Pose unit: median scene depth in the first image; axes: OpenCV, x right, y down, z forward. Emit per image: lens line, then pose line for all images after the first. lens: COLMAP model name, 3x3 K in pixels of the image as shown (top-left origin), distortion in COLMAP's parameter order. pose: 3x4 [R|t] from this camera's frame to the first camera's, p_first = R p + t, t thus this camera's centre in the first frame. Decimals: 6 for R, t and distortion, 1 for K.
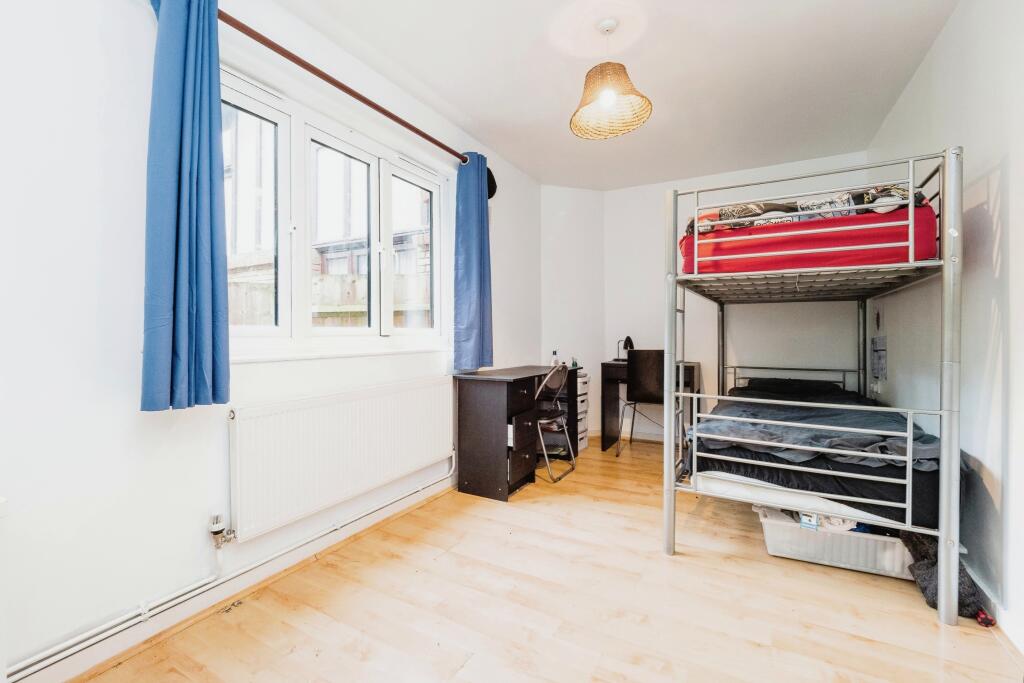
lens RADIAL K [[428.8, 0, 516.3], [0, 428.8, 335.4], [0, 0, 1]] dist [-0.009132, -0.000358]
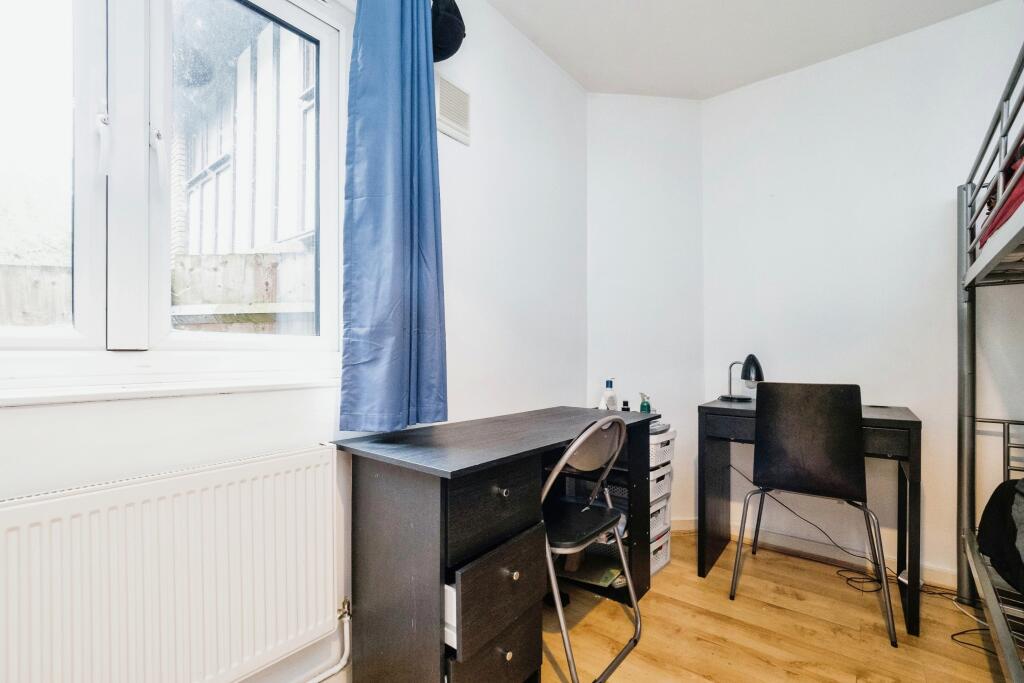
lens RADIAL K [[454.1, 0, 511.4], [0, 454.1, 356.4], [0, 0, 1]] dist [0.000476, -0.000038]
pose [[0.984253, 0.003486, -0.176732, 0.101155], [-0.002684, 0.999985, 0.004777, 0.003086], [0.176746, -0.004227, 0.984247, 0.582977]]
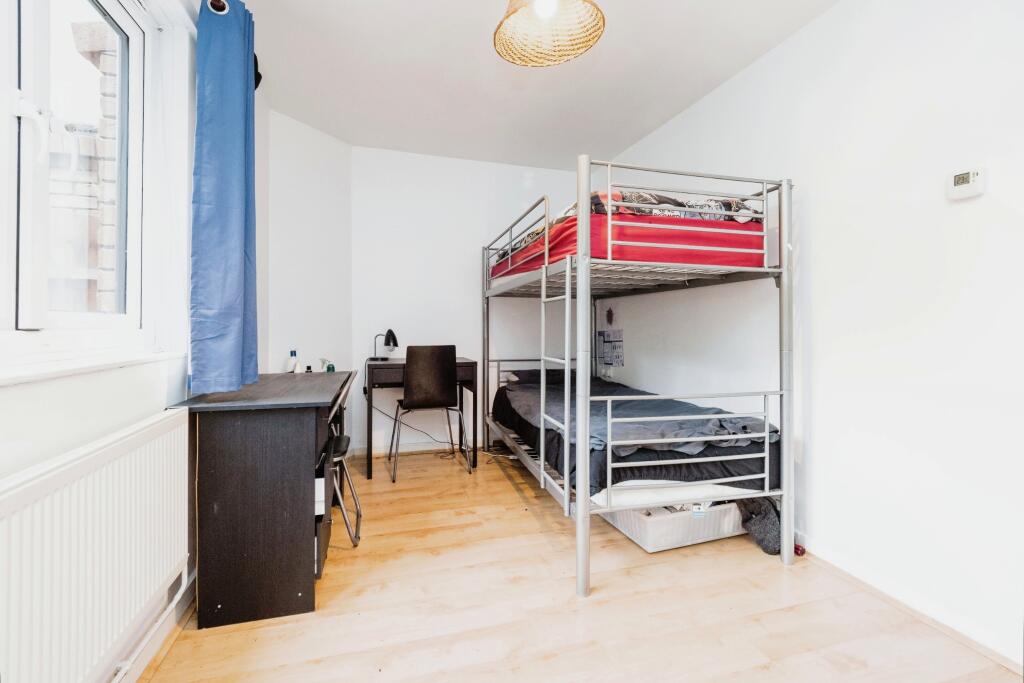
lens RADIAL K [[443.0, 0, 514.3], [0, 443.0, 322.4], [0, 0, 1]] dist [-0.001419, -0.000639]
pose [[0.709803, 0.010328, 0.704324, -0.244013], [-0.001355, 0.999911, -0.013297, -0.000690], [-0.704398, 0.008484, 0.709754, 0.347513]]
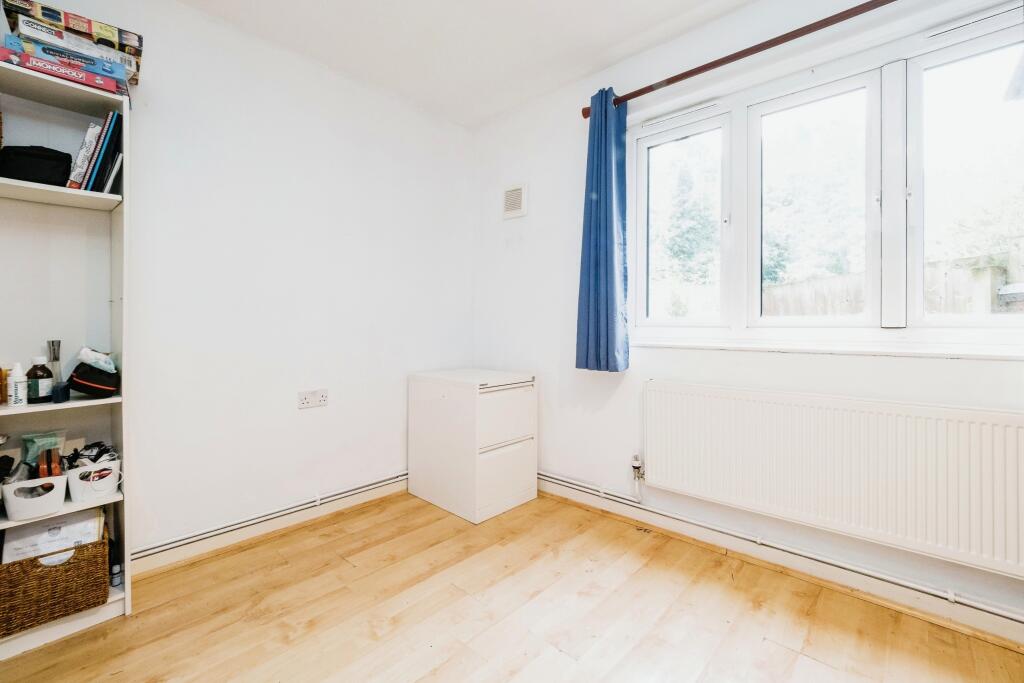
lens RADIAL K [[428.8, 0, 516.3], [0, 428.8, 335.4], [0, 0, 1]] dist [-0.009132, -0.000358]
pose [[-0.212914, 0.025705, -0.976733, 0.406060], [-0.006687, 0.999592, 0.027764, -0.000935], [0.977048, 0.012443, -0.212655, 0.513901]]
